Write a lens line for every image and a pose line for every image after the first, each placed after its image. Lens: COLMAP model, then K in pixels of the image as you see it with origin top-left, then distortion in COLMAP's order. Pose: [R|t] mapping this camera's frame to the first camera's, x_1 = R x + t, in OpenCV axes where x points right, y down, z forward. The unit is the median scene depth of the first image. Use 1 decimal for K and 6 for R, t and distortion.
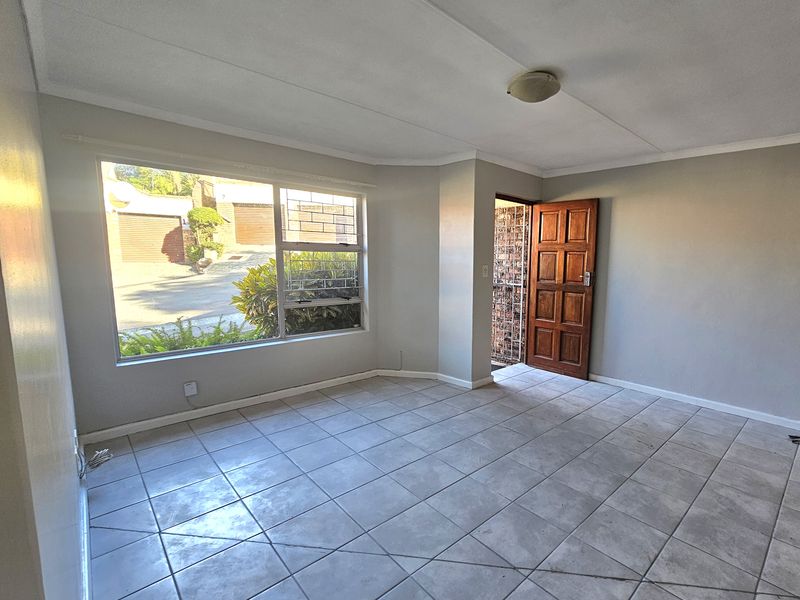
lens RADIAL K [[383.6, 0, 469.7], [0, 383.6, 306.3], [0, 0, 1]] dist [-0.000415, -0.000104]
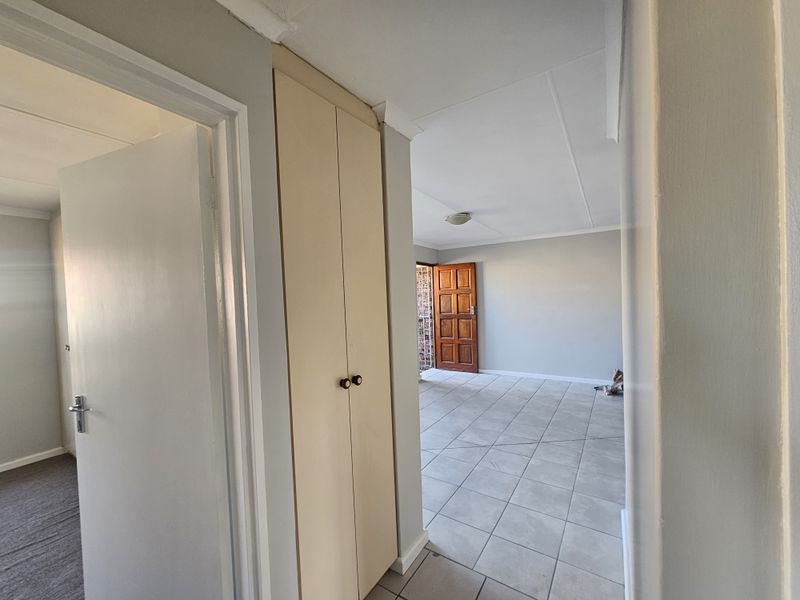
lens RADIAL K [[324.4, 0, 396.1], [0, 324.4, 302.6], [0, 0, 1]] dist [0.000818, 0.000459]
pose [[0.983673, -0.054983, 0.171361, -0.241896], [0.074173, 0.991416, -0.107673, 0.020797], [-0.163970, 0.118625, 0.979307, -0.300047]]
